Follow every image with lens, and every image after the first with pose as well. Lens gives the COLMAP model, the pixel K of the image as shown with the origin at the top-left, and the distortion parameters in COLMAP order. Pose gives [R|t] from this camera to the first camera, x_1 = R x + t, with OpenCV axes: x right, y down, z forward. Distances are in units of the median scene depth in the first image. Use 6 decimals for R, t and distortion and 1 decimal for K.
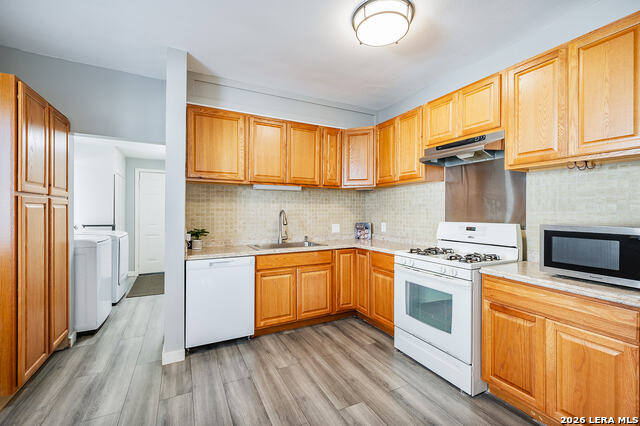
lens RADIAL K [[269.1, 0, 316.7], [0, 269.1, 212.2], [0, 0, 1]] dist [0.001513, 0.000590]
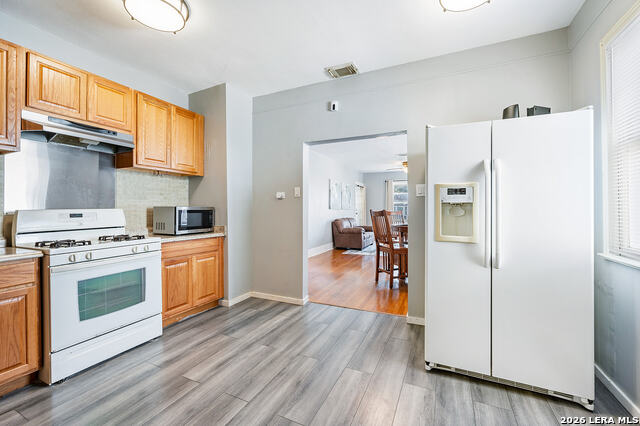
lens RADIAL K [[269.1, 0, 320.0], [0, 269.1, 208.7], [0, 0, 1]] dist [0.001513, 0.000590]
pose [[-0.611038, -0.000572, 0.791601, -0.831243], [0.005796, 0.999970, 0.005197, 0.041419], [-0.791580, 0.007764, -0.611016, 1.015451]]
